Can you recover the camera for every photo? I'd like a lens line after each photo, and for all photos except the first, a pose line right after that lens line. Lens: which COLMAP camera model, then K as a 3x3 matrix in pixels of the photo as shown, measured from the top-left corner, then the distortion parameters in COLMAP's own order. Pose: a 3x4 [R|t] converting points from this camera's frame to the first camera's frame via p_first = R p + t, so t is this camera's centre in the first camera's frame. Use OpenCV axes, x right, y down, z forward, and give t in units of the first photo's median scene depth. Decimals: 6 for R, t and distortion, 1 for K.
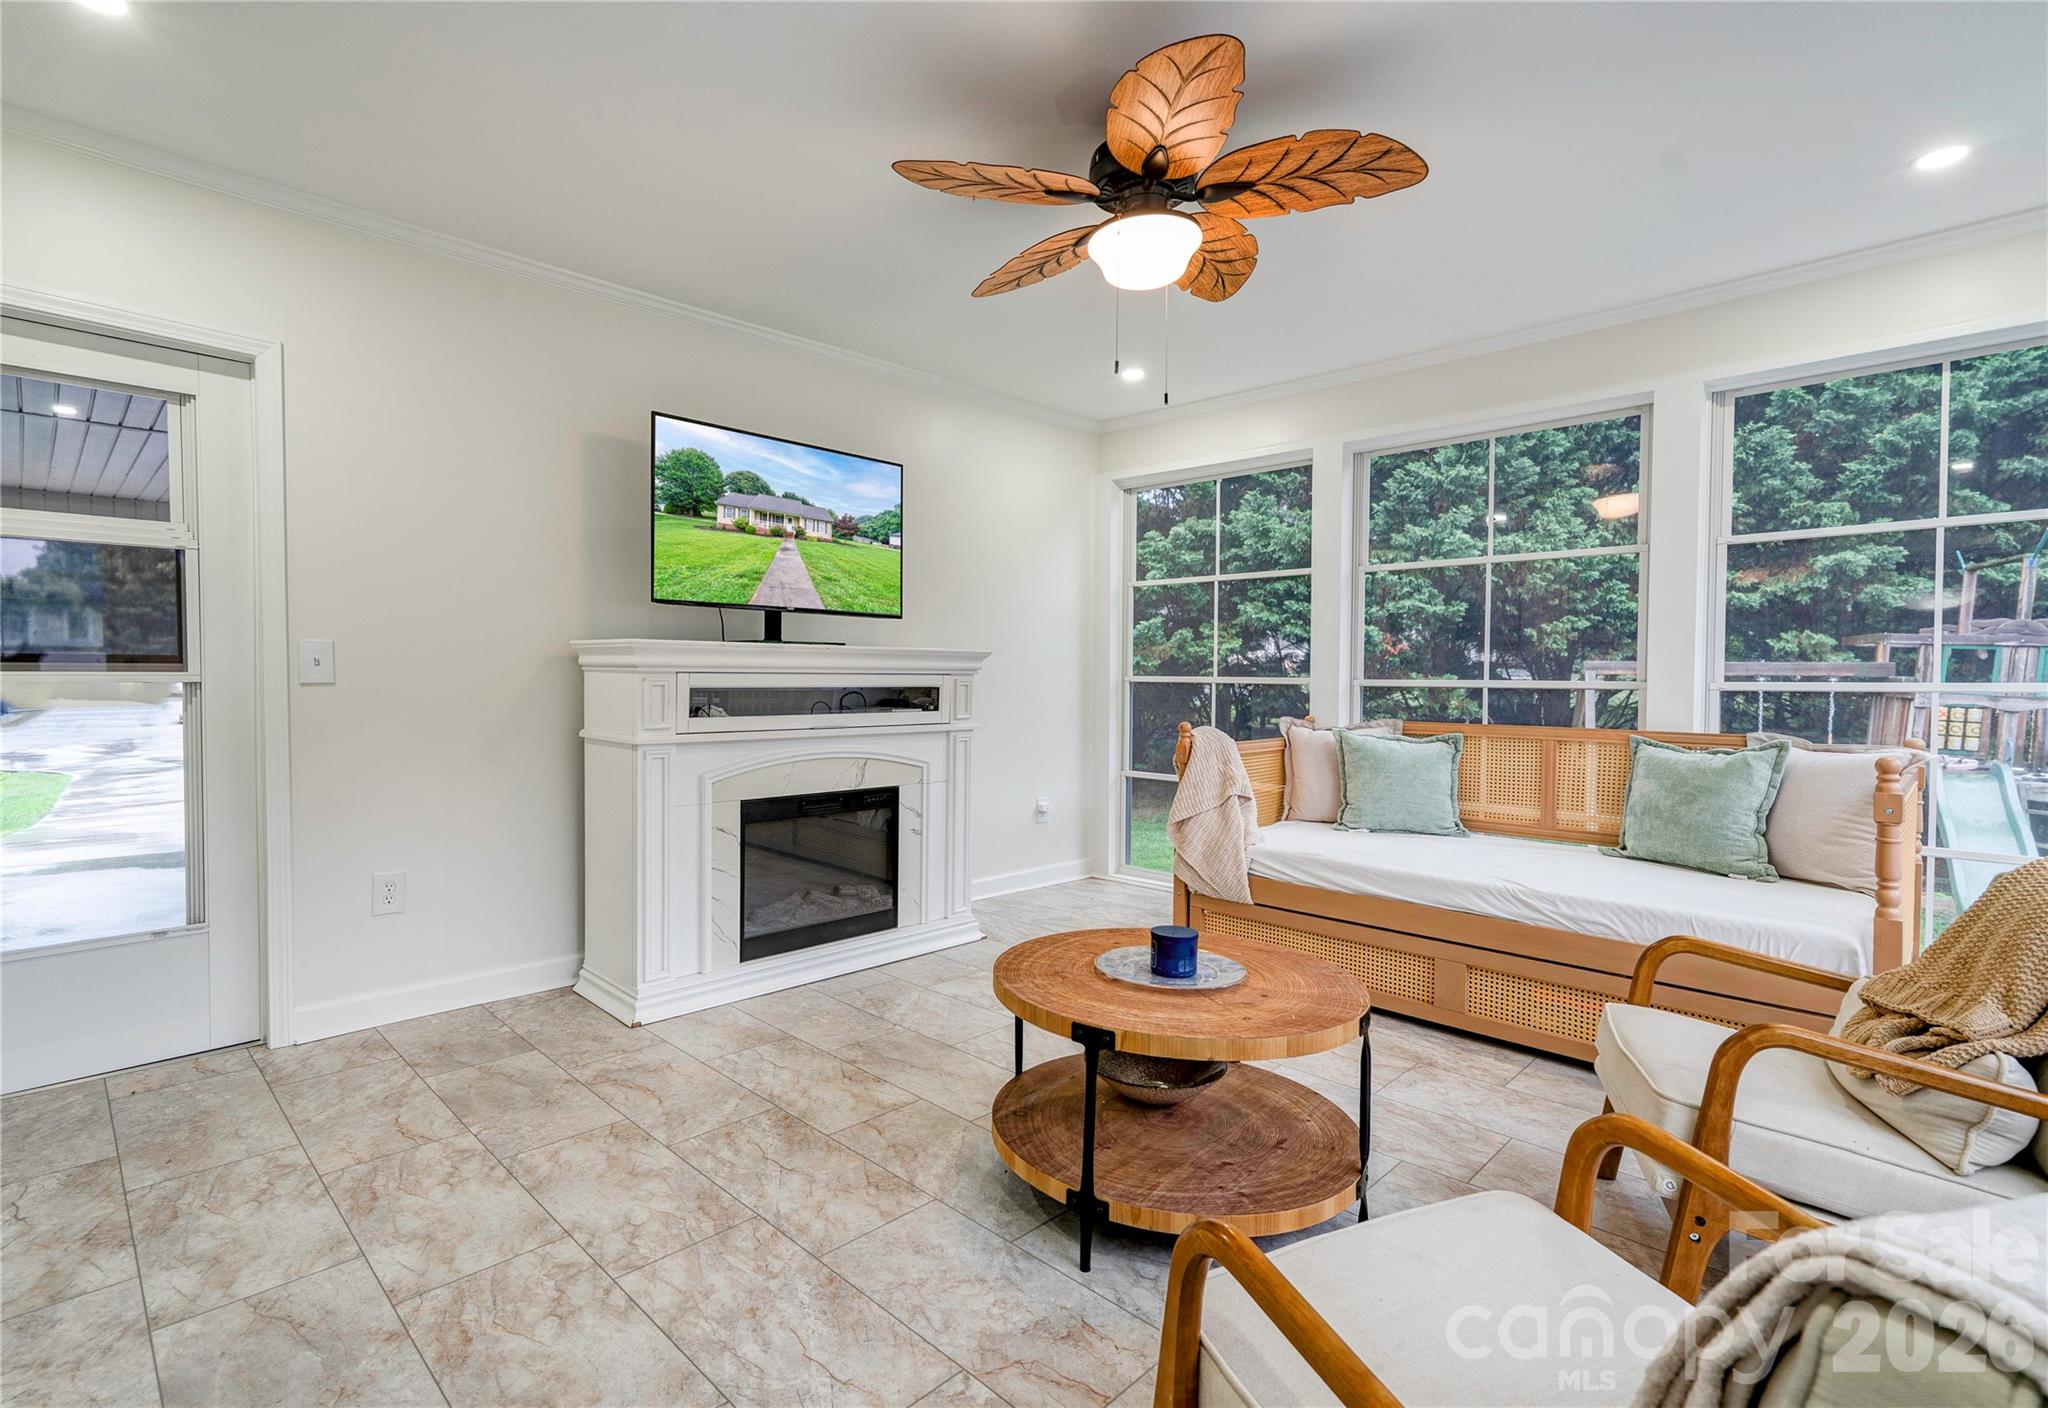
lens RADIAL K [[1008.8, 0, 1006.4], [0, 1008.8, 701.9], [0, 0, 1]] dist [0.004037, 0.000937]
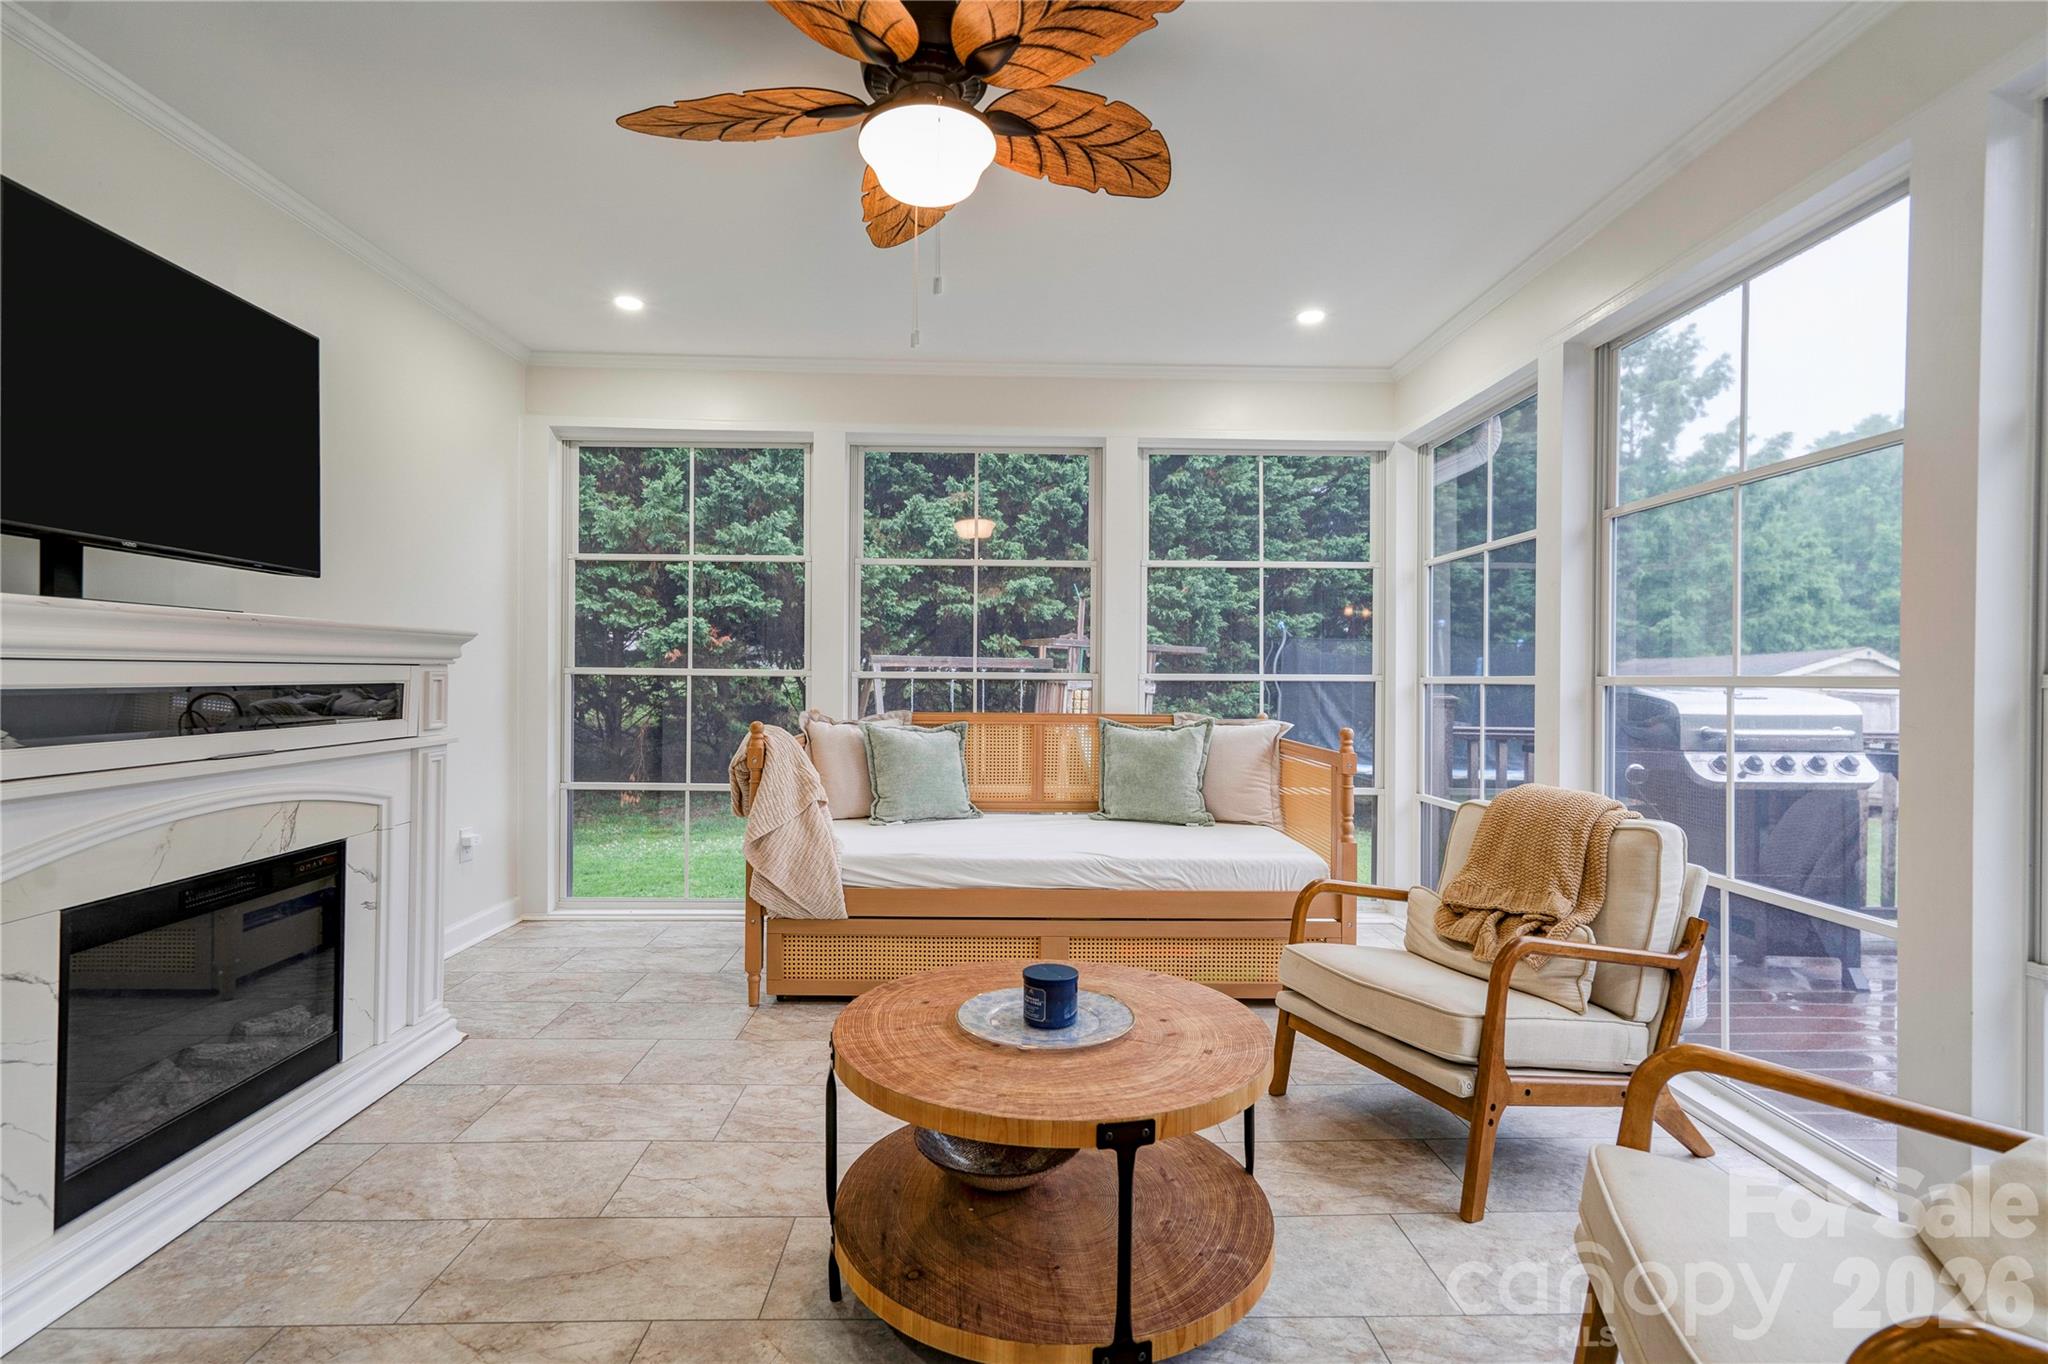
lens RADIAL K [[937.7, 0, 1020.5], [0, 937.7, 676.0], [0, 0, 1]] dist [-0.005298, 0.010535]
pose [[0.683460, -0.004054, 0.729977, -0.484204], [0.015536, 0.999839, -0.008993, -0.015291], [-0.729823, 0.017488, 0.683413, 0.549709]]
